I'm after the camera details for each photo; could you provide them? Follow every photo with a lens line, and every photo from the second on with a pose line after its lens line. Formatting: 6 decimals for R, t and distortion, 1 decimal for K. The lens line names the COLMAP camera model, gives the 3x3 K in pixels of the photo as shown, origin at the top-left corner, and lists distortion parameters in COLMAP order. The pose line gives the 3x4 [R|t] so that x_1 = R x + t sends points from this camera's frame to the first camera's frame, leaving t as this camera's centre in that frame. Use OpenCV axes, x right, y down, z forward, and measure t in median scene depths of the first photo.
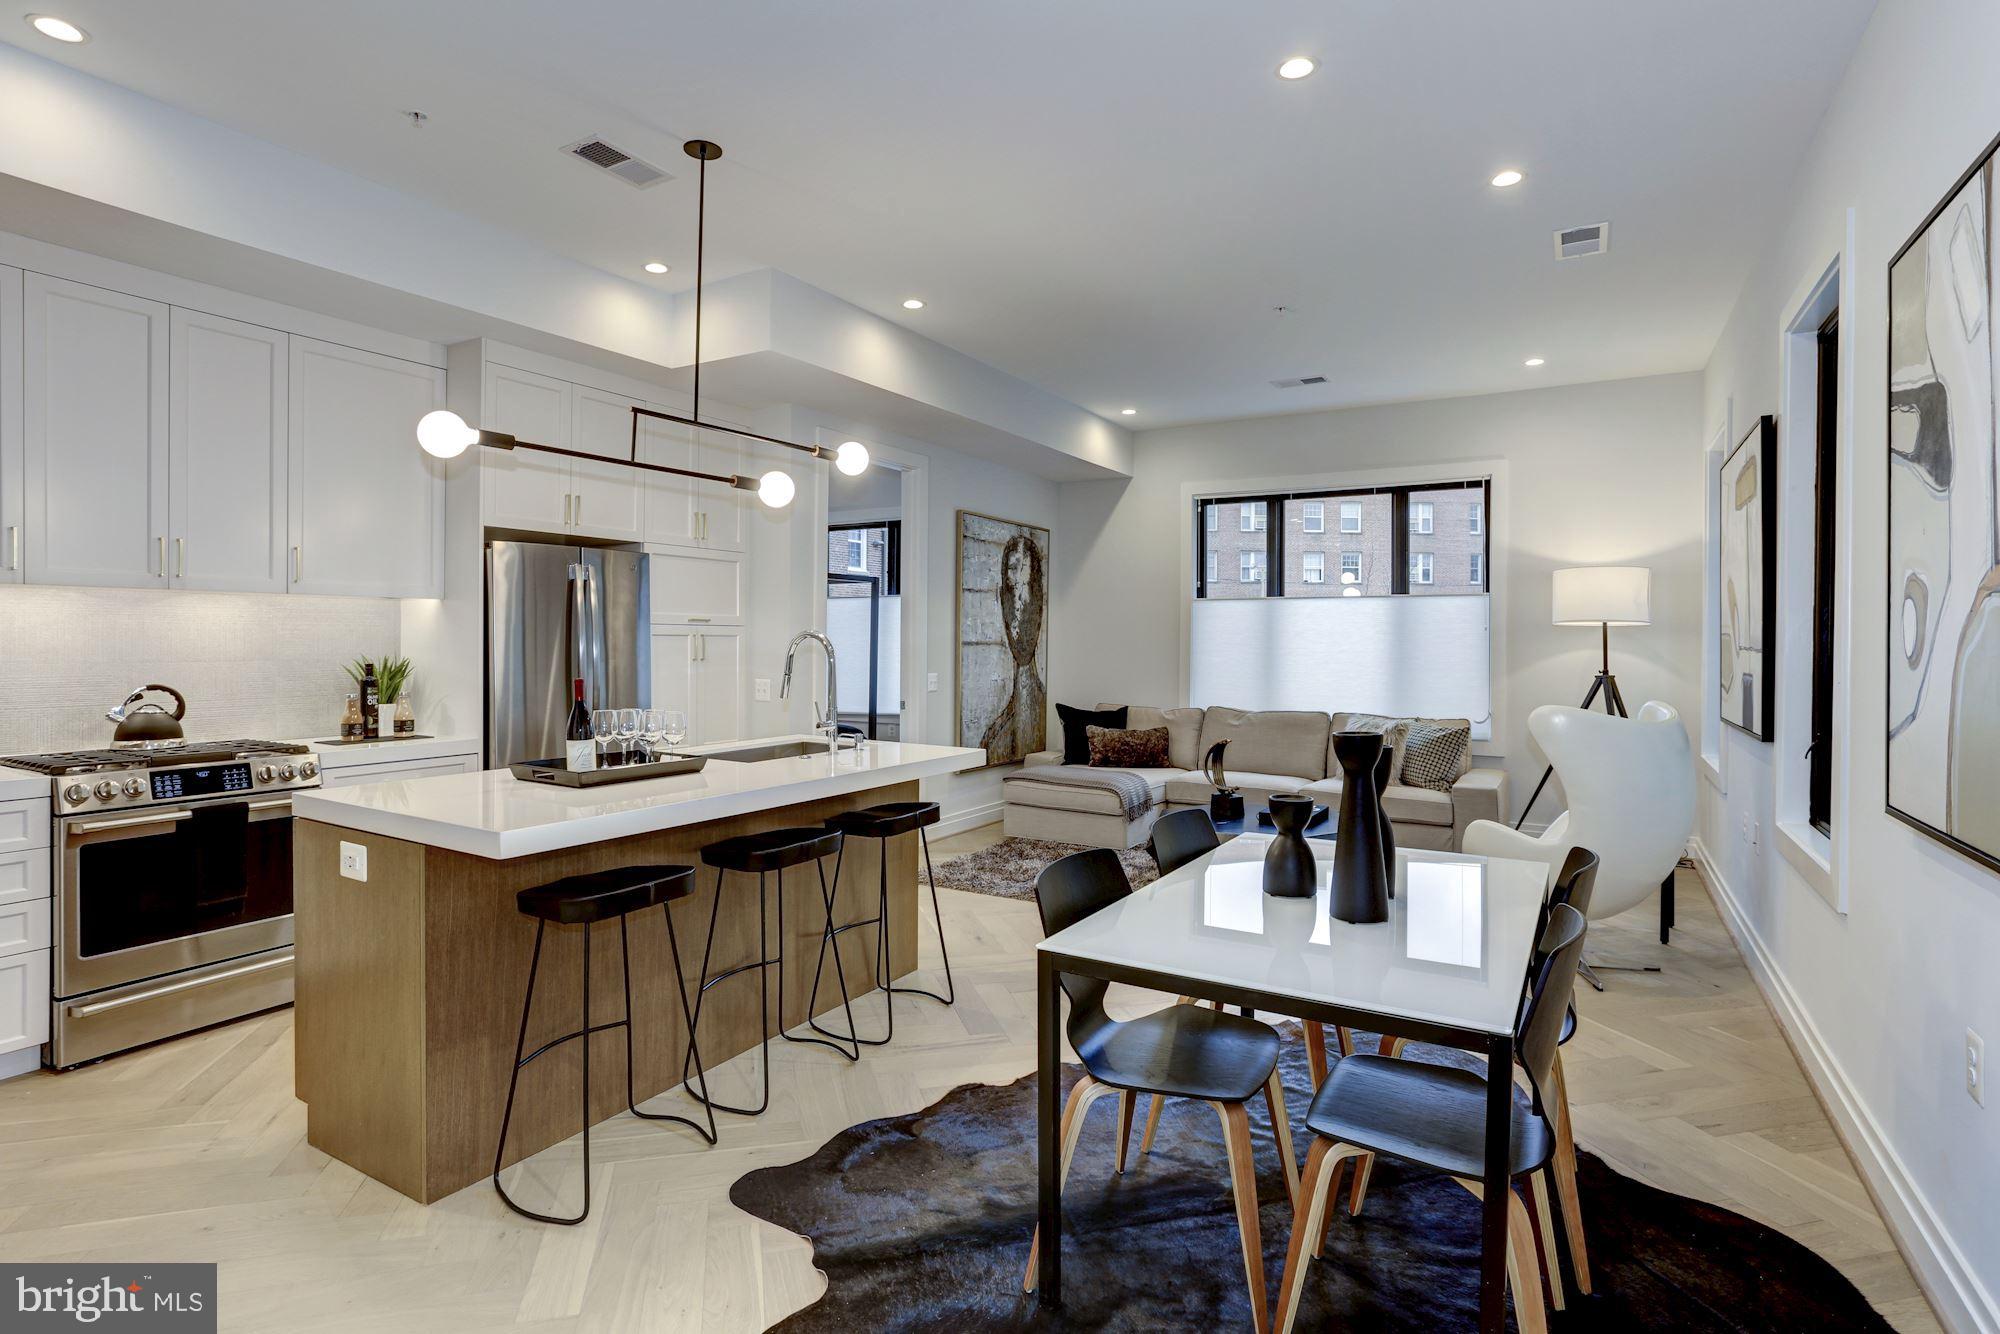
lens RADIAL K [[1004.3, 0, 979.8], [0, 1004.3, 642.0], [0, 0, 1]] dist [-0.053232, 0.036940]
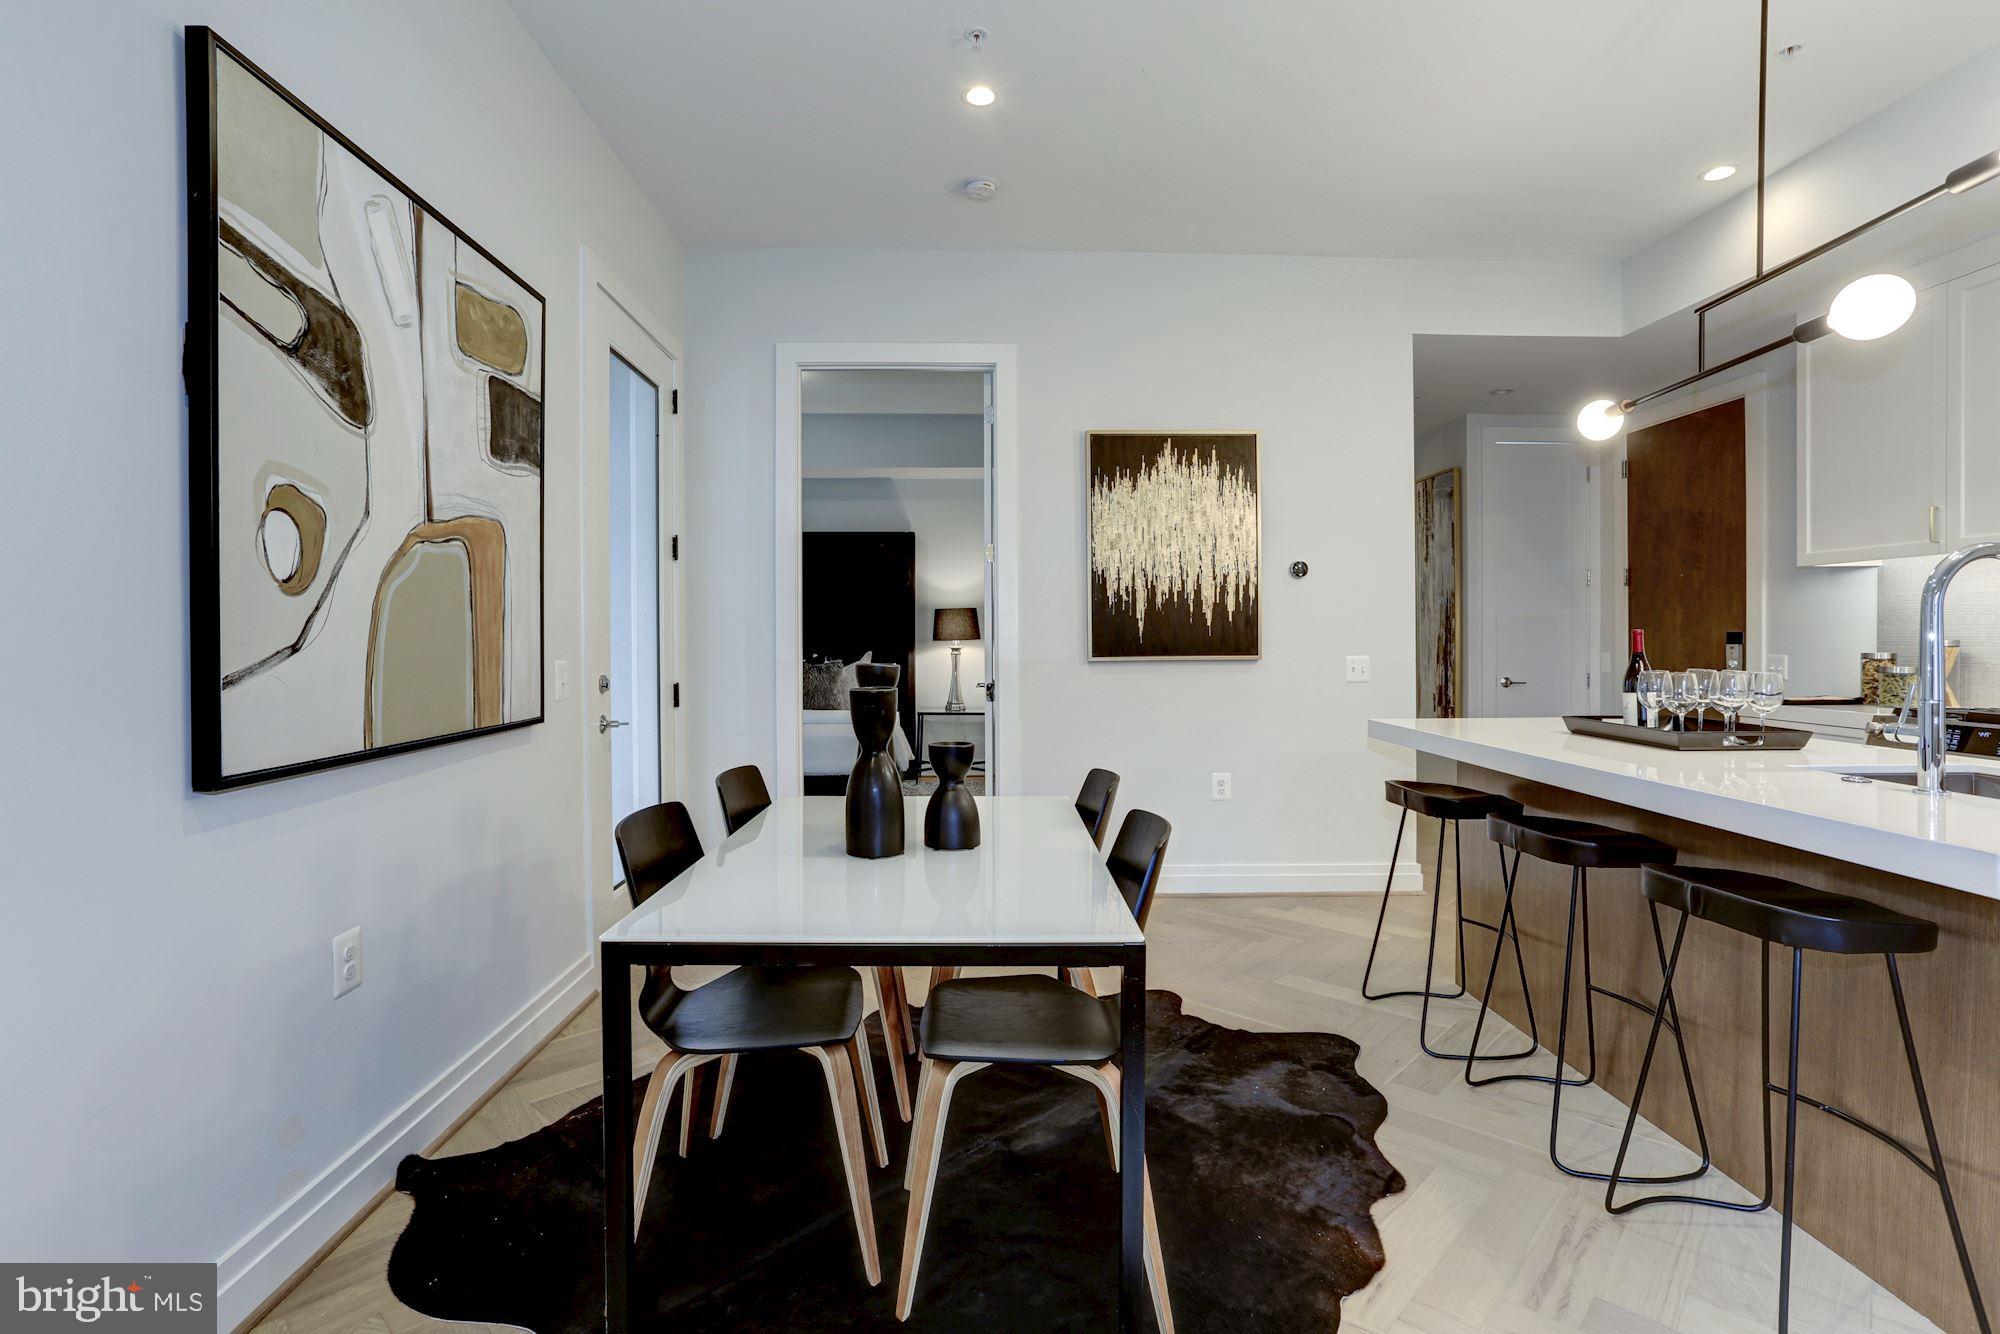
lens RADIAL K [[961.6, 0, 987.2], [0, 961.6, 643.6], [0, 0, 1]] dist [-0.049773, 0.031720]
pose [[-0.843784, 0.002965, -0.536674, 0.369548], [-0.002181, 0.999958, 0.008954, 0.025898], [0.536678, 0.008726, -0.843742, 0.857520]]
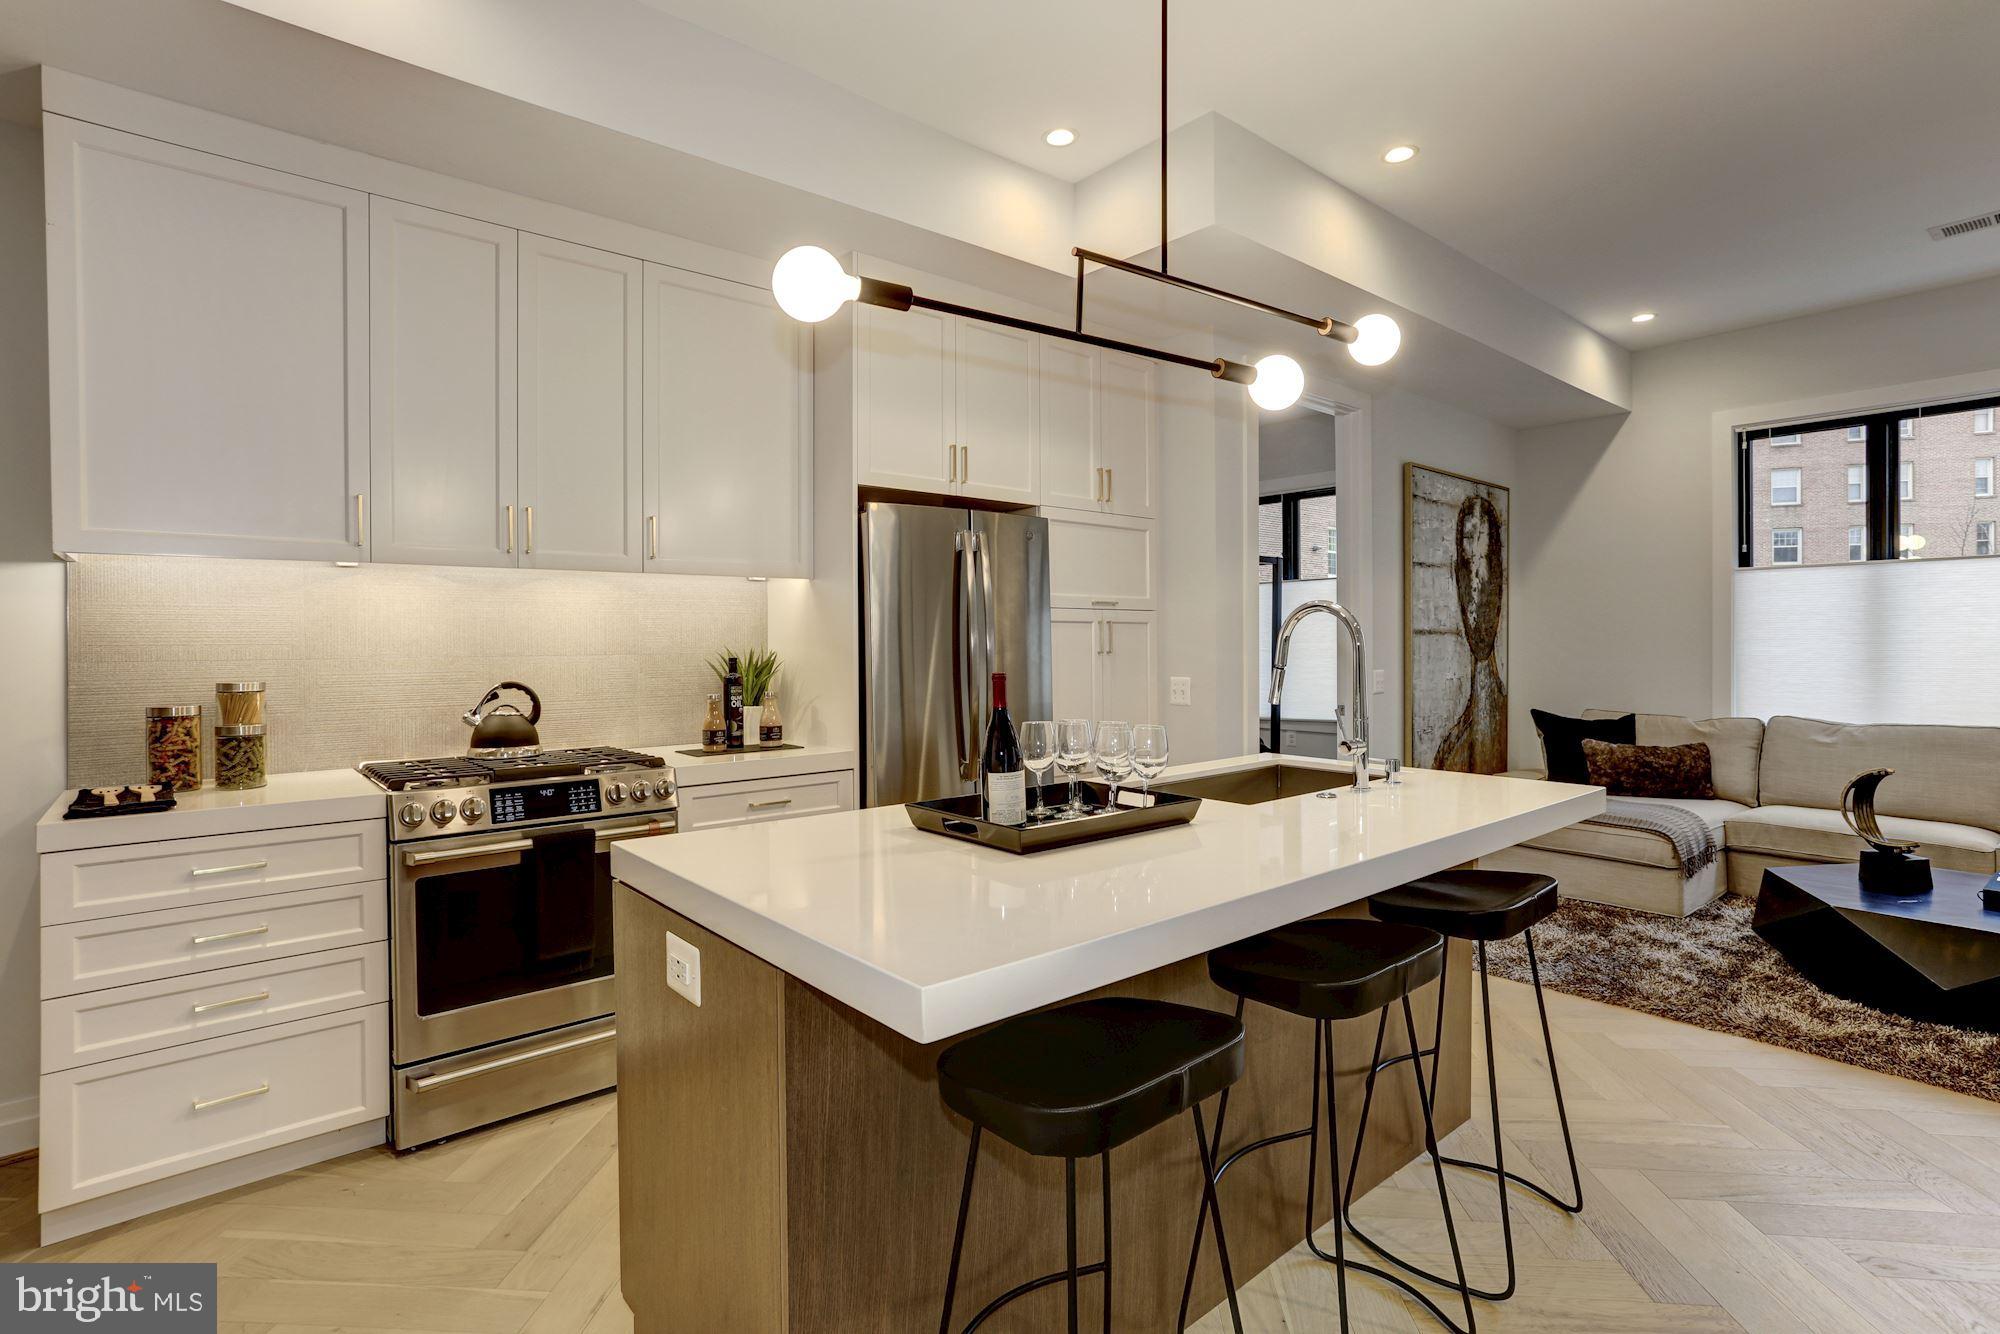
lens RADIAL K [[973.0, 0, 977.9], [0, 973.0, 643.4], [0, 0, 1]] dist [-0.060881, 0.038887]
pose [[0.946318, -0.010417, -0.323069, -0.134527], [0.010313, 0.999945, -0.002035, 0.011522], [0.323072, -0.001406, 0.946373, 0.250238]]
